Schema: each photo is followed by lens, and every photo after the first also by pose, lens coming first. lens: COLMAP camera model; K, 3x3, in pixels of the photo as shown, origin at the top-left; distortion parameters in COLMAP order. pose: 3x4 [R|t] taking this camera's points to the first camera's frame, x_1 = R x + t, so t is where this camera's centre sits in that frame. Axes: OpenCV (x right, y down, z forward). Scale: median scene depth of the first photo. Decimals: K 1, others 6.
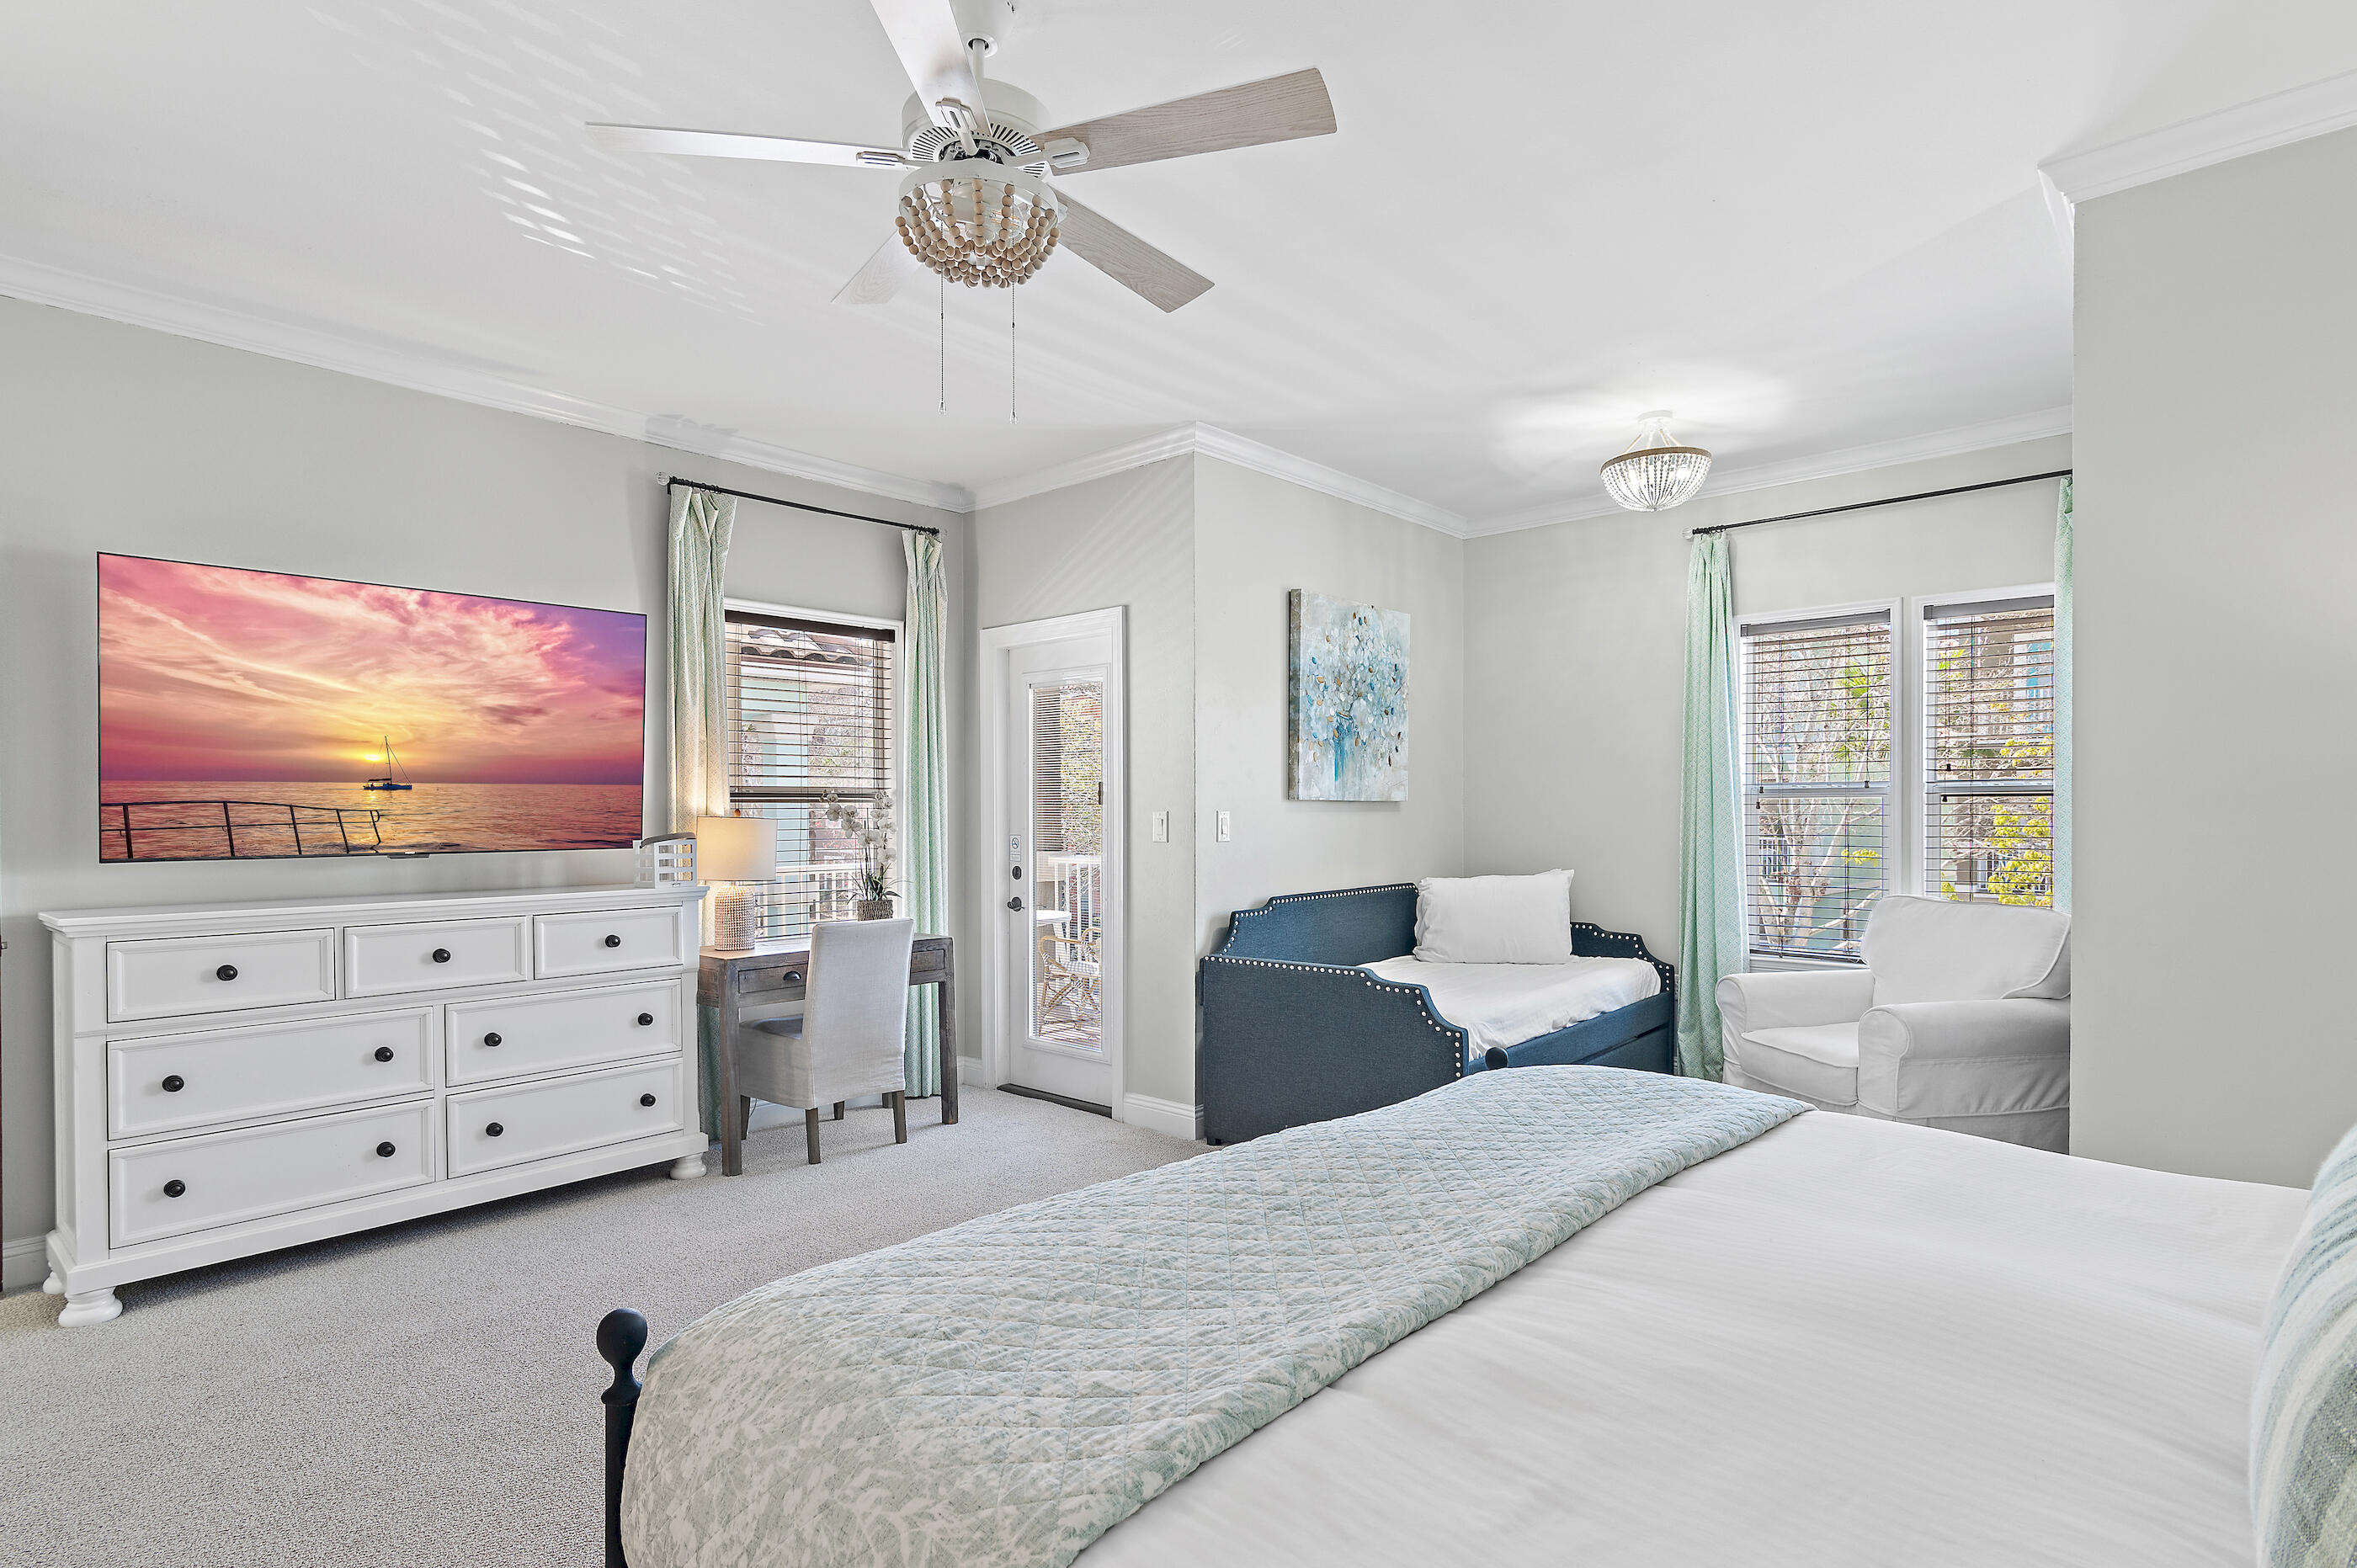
lens RADIAL K [[1175.0, 0, 1169.1], [0, 1175.0, 813.0], [0, 0, 1]] dist [-0.002014, 0.000253]
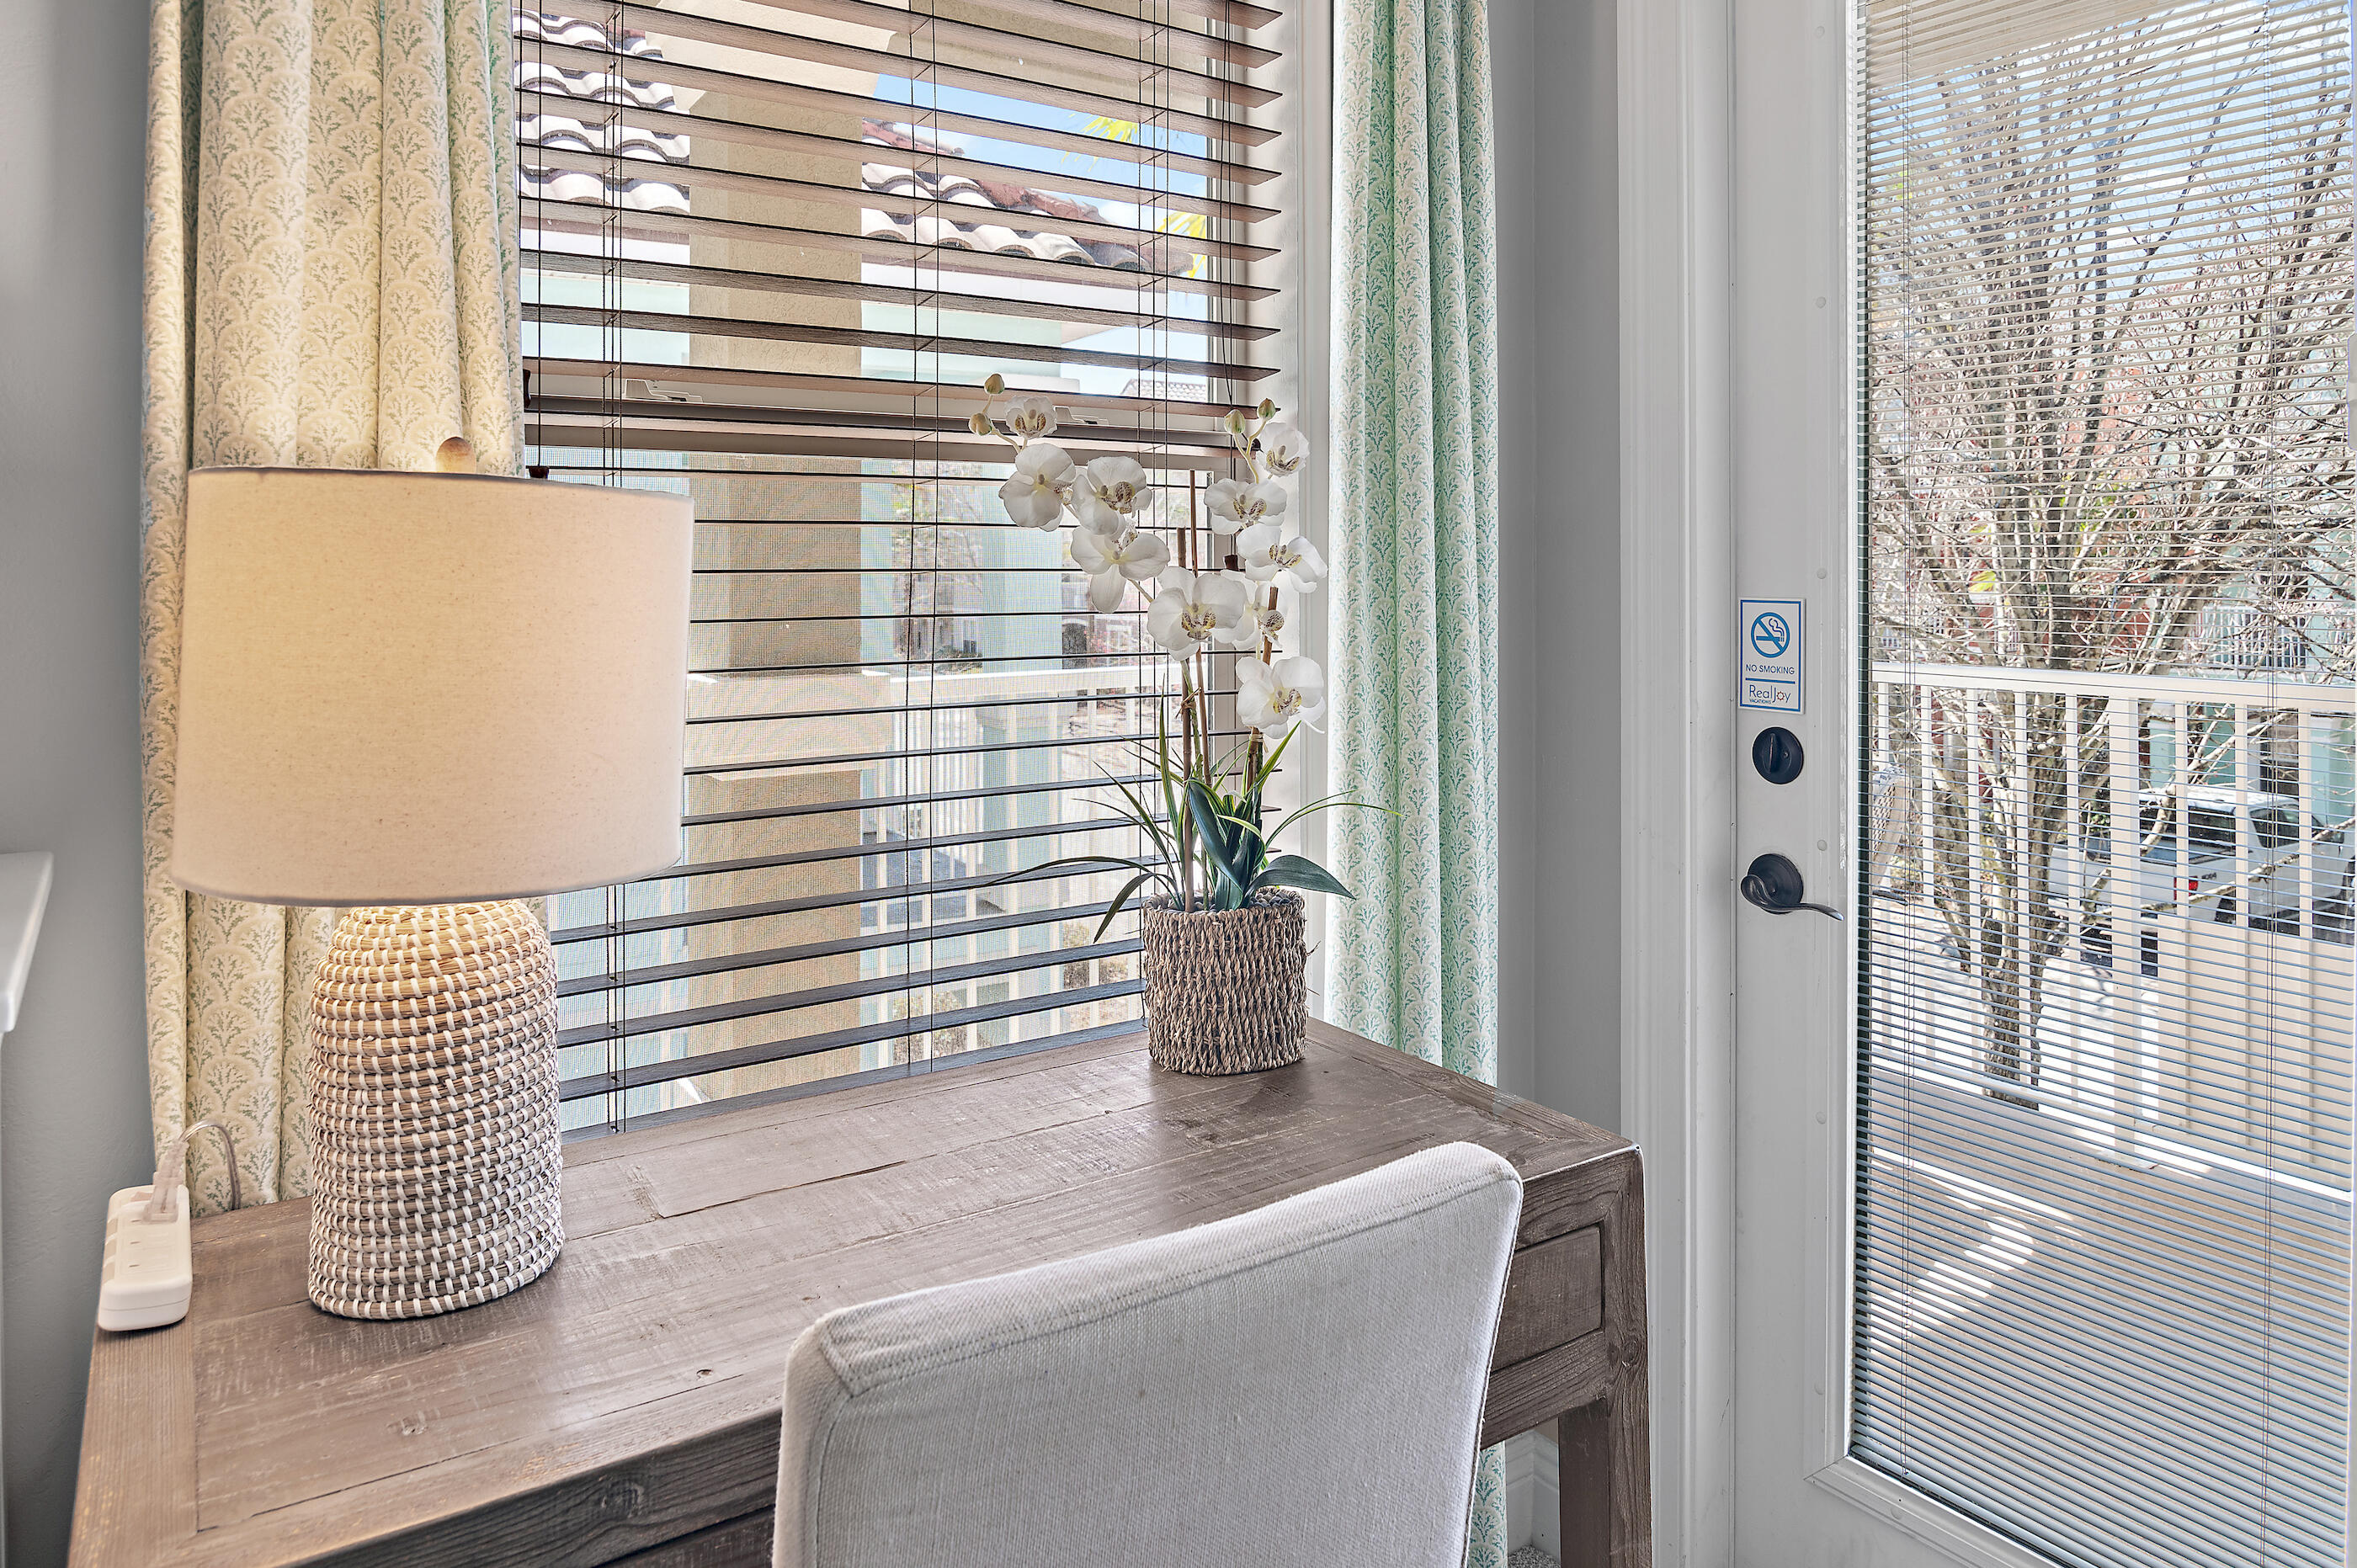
lens RADIAL K [[1505.2, 0, 1178.5], [0, 1505.2, 784.0], [0, 0, 1]] dist [0.000267, 0.000005]
pose [[0.969817, 0.035649, -0.241213, -0.175231], [-0.000883, 0.989761, 0.142728, 0.011871], [0.243831, -0.138208, 0.959919, 0.667147]]
